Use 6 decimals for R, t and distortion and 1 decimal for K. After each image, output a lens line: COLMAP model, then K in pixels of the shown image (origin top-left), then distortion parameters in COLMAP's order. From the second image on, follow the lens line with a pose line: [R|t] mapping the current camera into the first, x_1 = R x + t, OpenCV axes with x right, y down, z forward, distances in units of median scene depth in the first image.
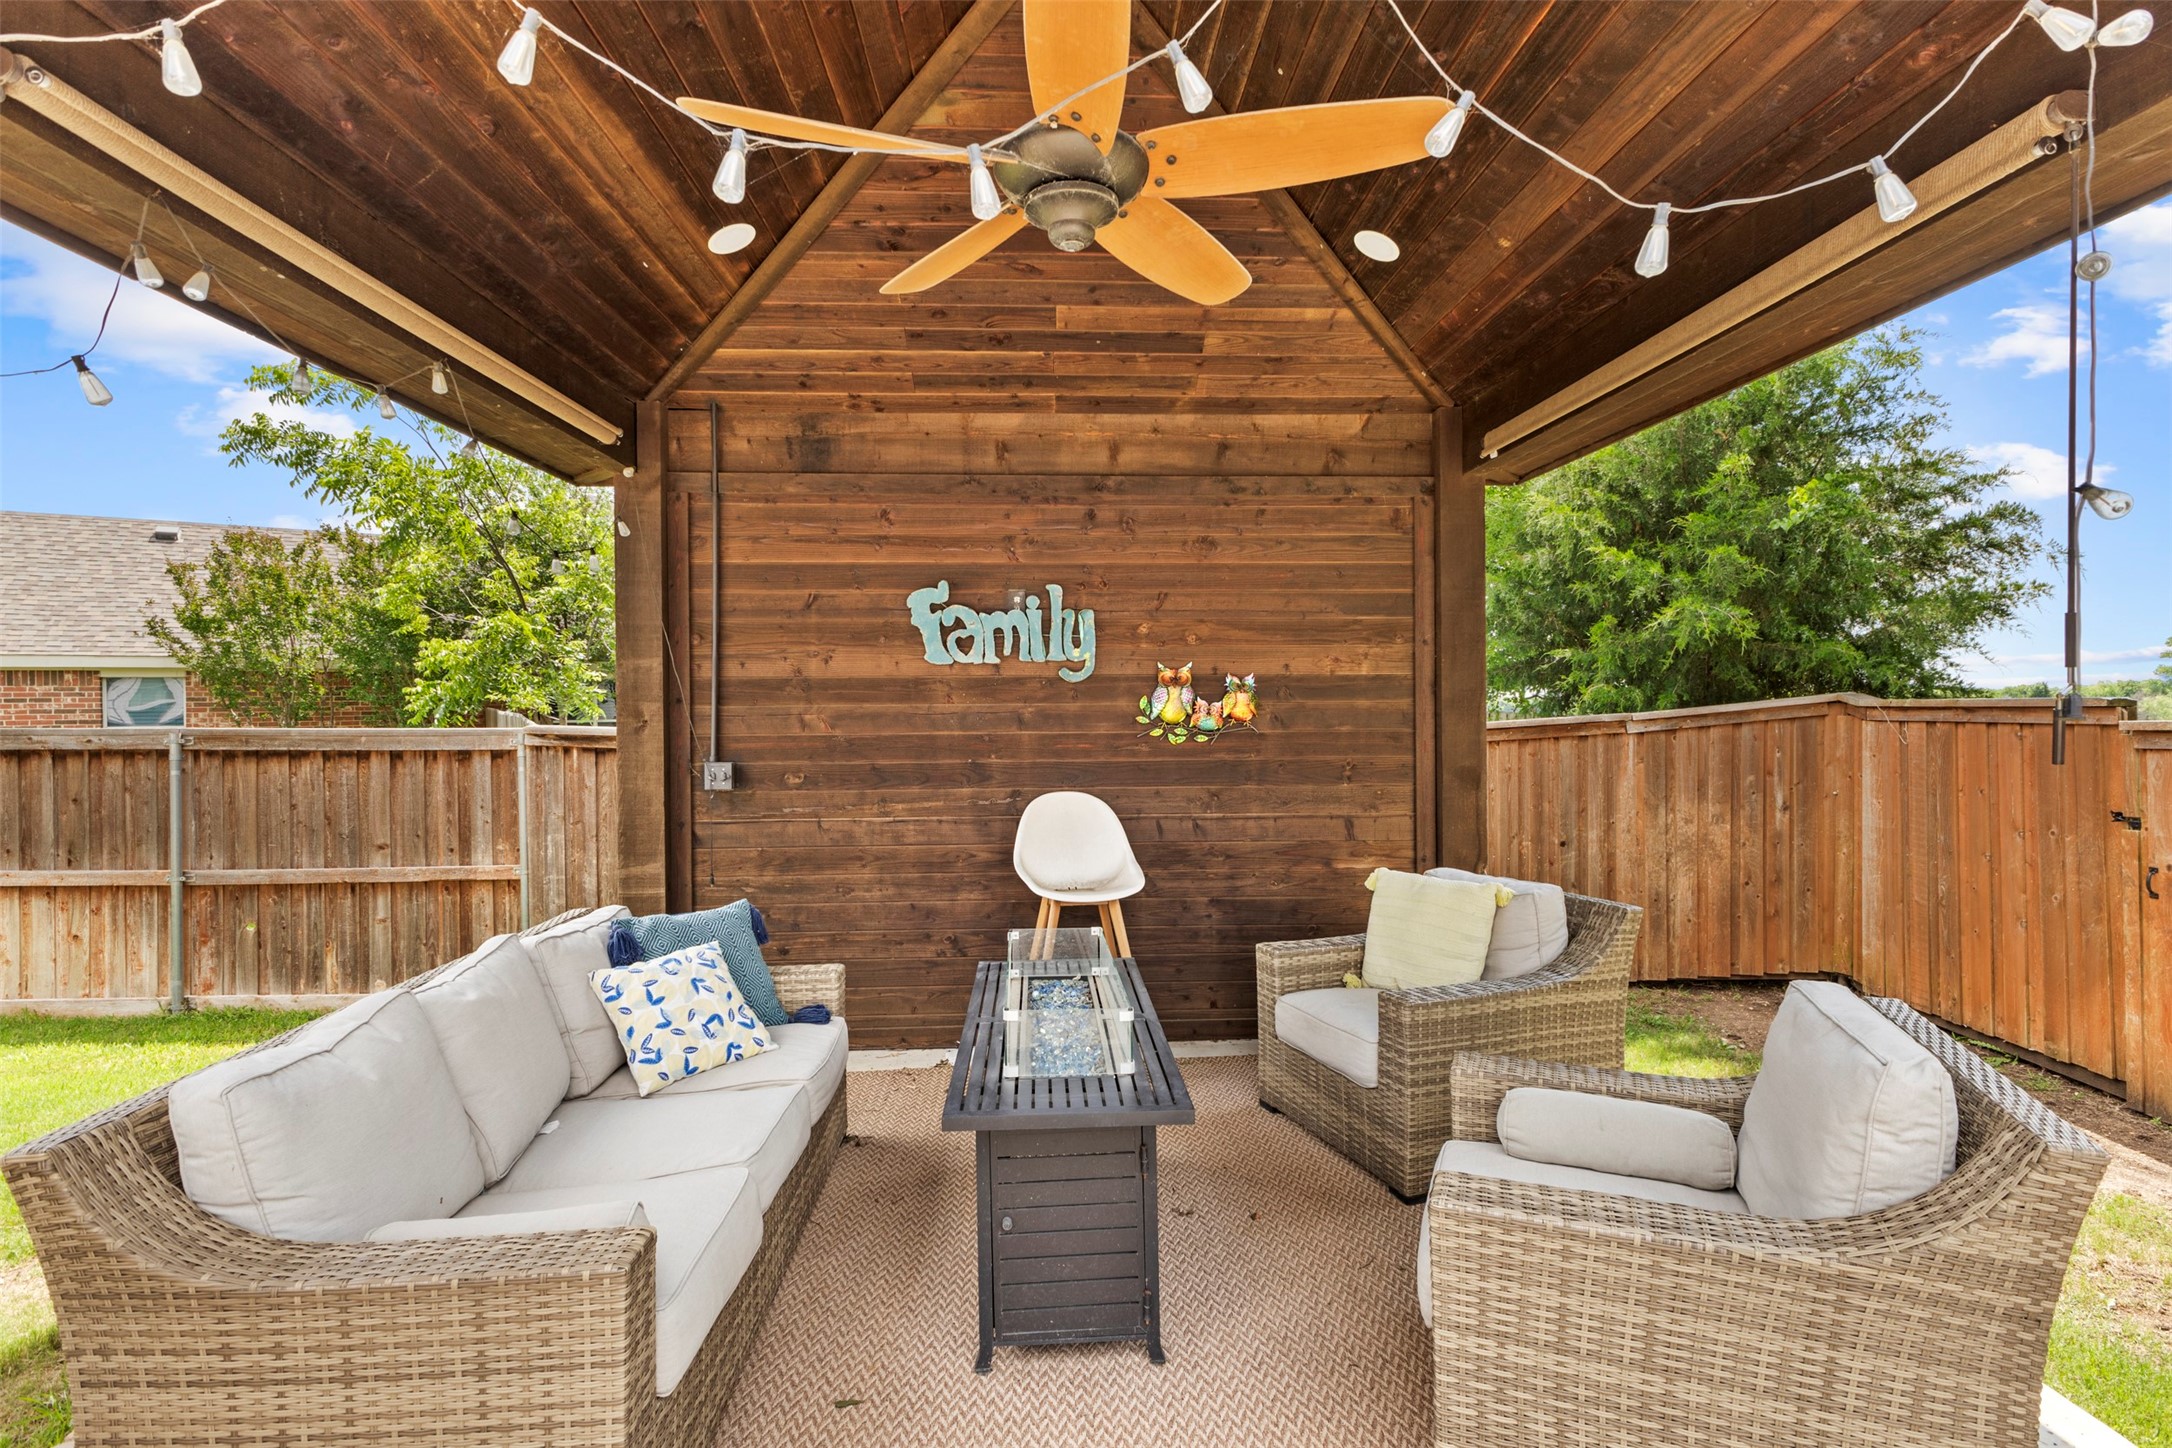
lens RADIAL K [[1060.1, 0, 1091.5], [0, 1060.1, 710.4], [0, 0, 1]] dist [-0.000721, -0.000035]
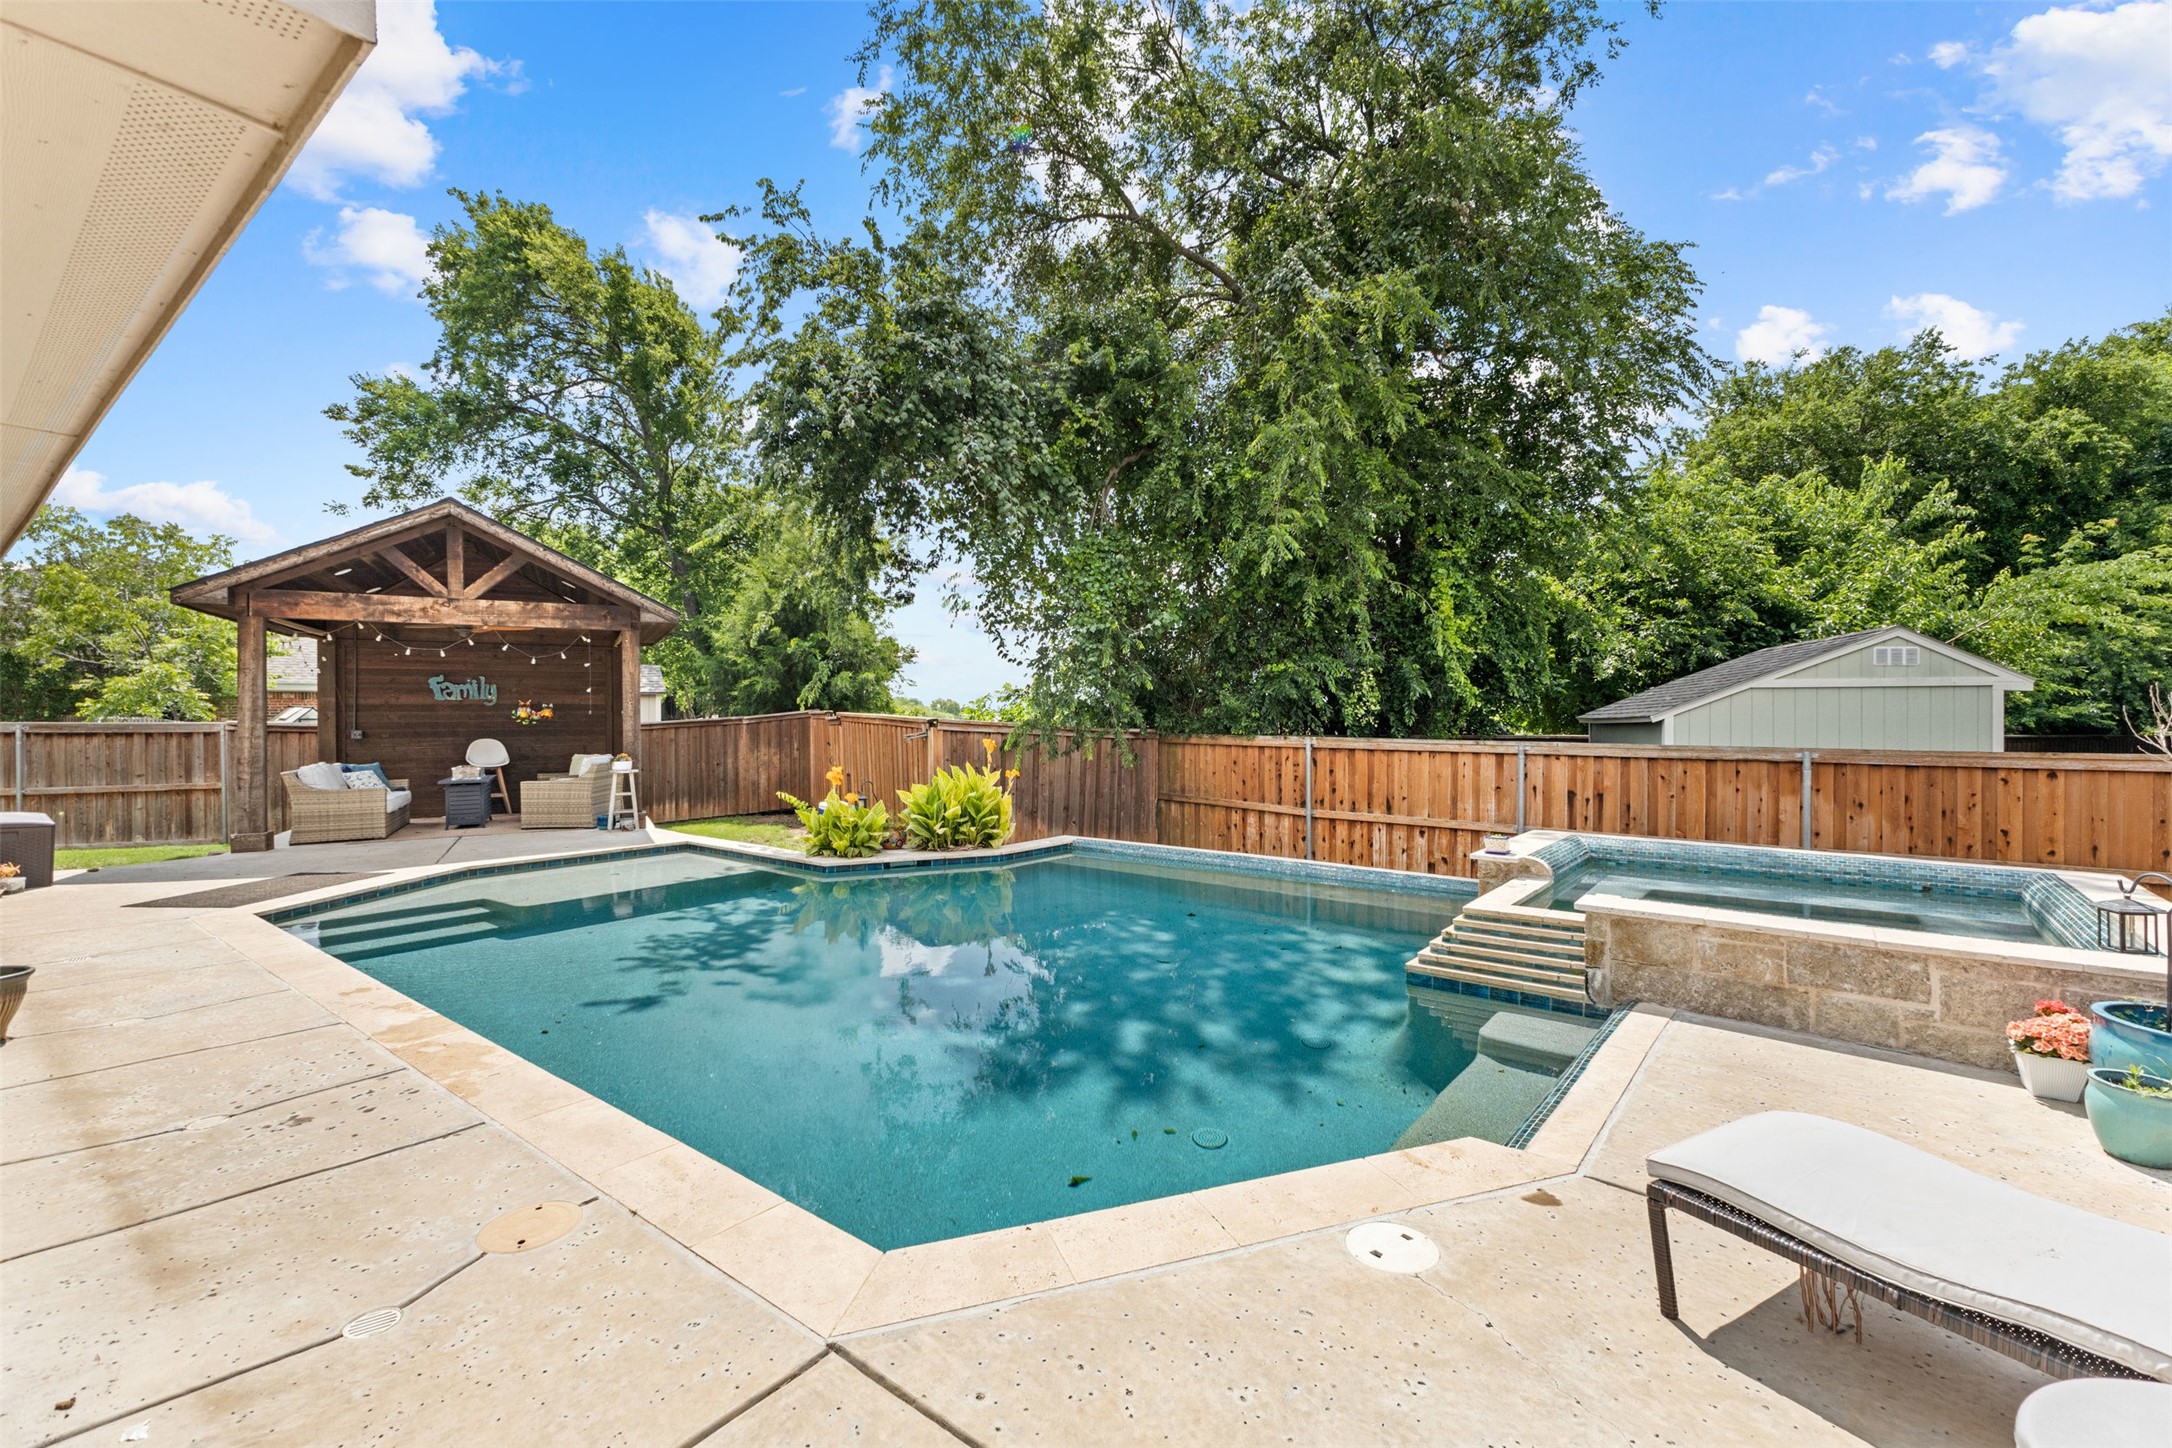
lens RADIAL K [[954.2, 0, 1116.0], [0, 954.2, 711.0], [0, 0, 1]] dist [-0.001446, -0.000408]
pose [[0.892254, 0.003198, 0.451522, 0.264105], [0.001480, 0.999949, -0.010007, 0.015348], [-0.451531, 0.009597, 0.892204, -1.741586]]
